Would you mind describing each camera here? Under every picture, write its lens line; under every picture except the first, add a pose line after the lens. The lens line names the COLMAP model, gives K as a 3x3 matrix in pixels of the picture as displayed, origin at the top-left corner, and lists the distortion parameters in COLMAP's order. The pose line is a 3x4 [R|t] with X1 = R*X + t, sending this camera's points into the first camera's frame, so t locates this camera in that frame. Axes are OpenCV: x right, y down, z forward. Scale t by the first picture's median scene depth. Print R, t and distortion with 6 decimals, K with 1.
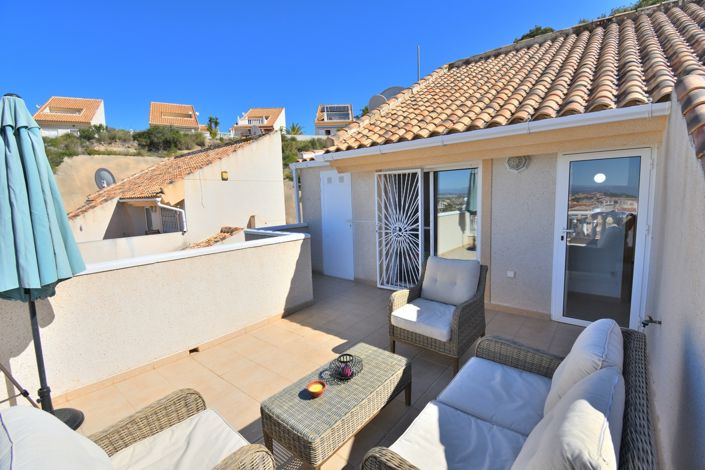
lens RADIAL K [[311.5, 0, 355.0], [0, 311.5, 231.7], [0, 0, 1]] dist [0.020899, -0.027074]
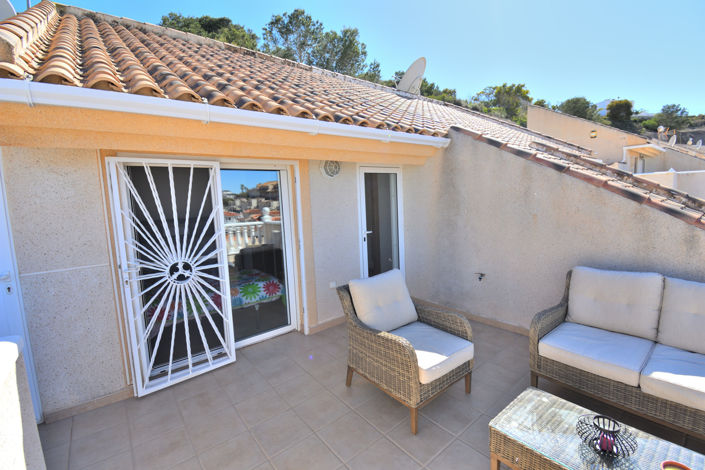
lens RADIAL K [[311.5, 0, 355.0], [0, 311.5, 231.7], [0, 0, 1]] dist [0.020899, -0.027074]
pose [[0.189613, -0.139163, 0.971947, -0.341185], [0.084864, 0.988523, 0.124980, -0.116173], [-0.978185, 0.058785, 0.199246, 0.605419]]
